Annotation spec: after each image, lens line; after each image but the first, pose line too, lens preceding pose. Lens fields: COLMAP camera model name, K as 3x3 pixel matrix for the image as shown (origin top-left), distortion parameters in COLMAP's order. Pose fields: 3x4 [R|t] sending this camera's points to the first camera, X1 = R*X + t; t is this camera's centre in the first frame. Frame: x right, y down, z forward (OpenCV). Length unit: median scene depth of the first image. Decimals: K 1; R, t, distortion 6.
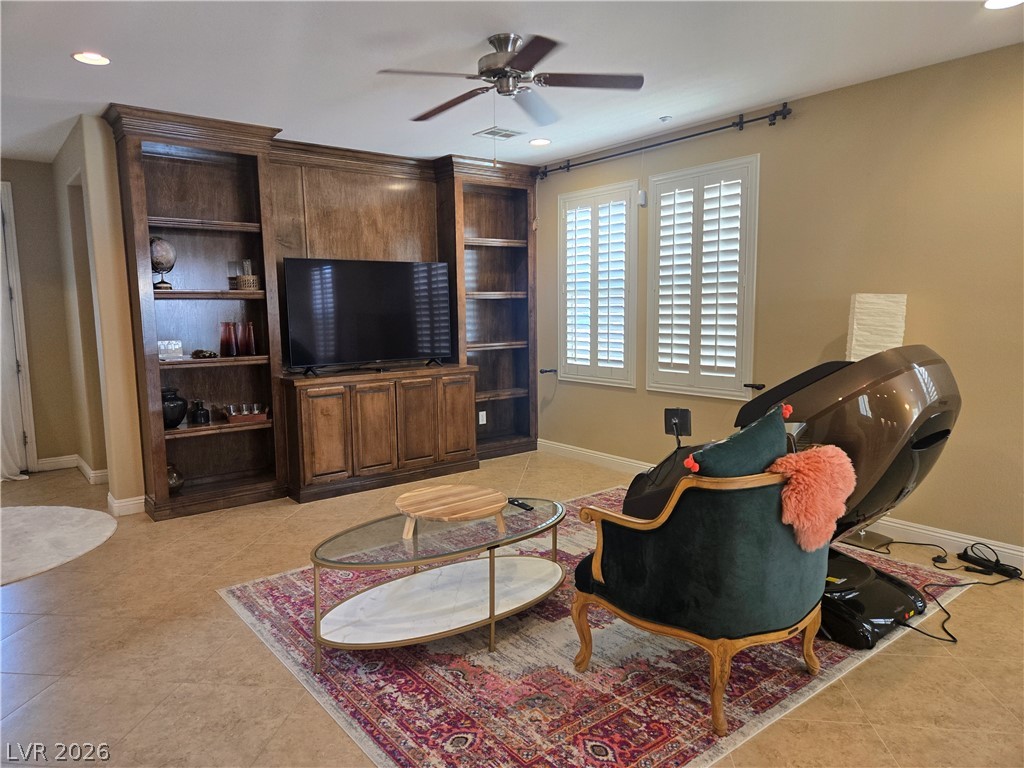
lens RADIAL K [[684.8, 0, 504.8], [0, 684.8, 383.2], [0, 0, 1]] dist [0.050451, -0.024522]
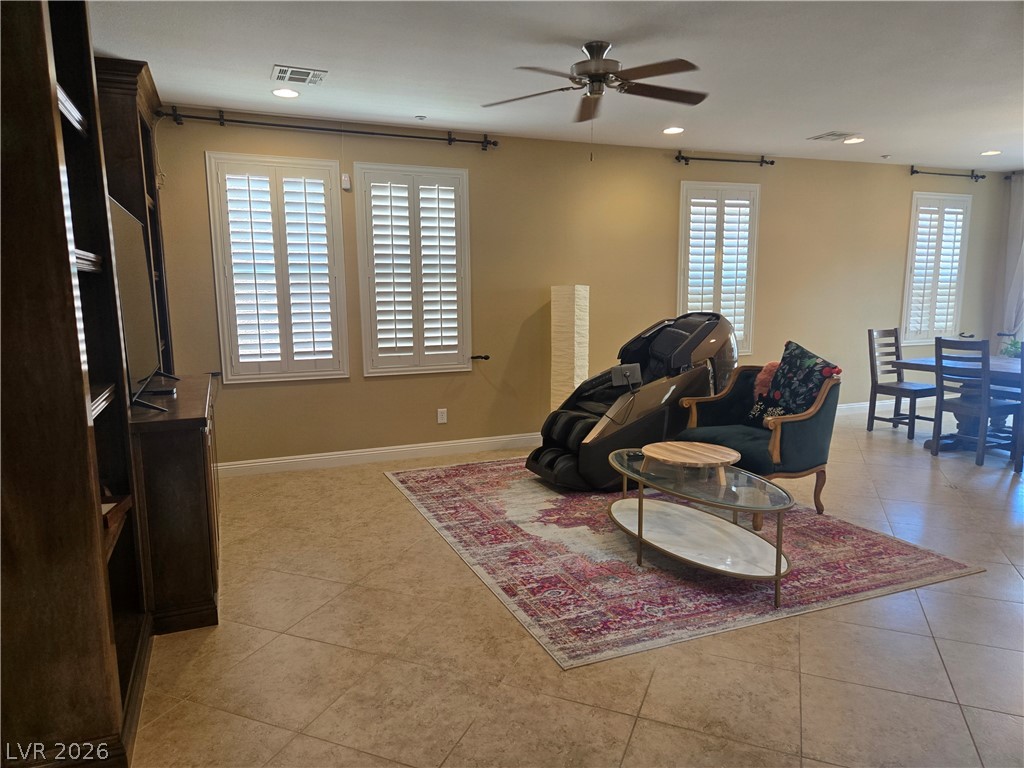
lens RADIAL K [[684.8, 0, 503.8], [0, 684.8, 386.0], [0, 0, 1]] dist [0.050451, -0.024522]
pose [[0.268738, -0.123574, 0.955253, -0.836333], [0.113214, 0.988914, 0.096078, -0.059980], [-0.956537, 0.082328, 0.279750, 0.629088]]
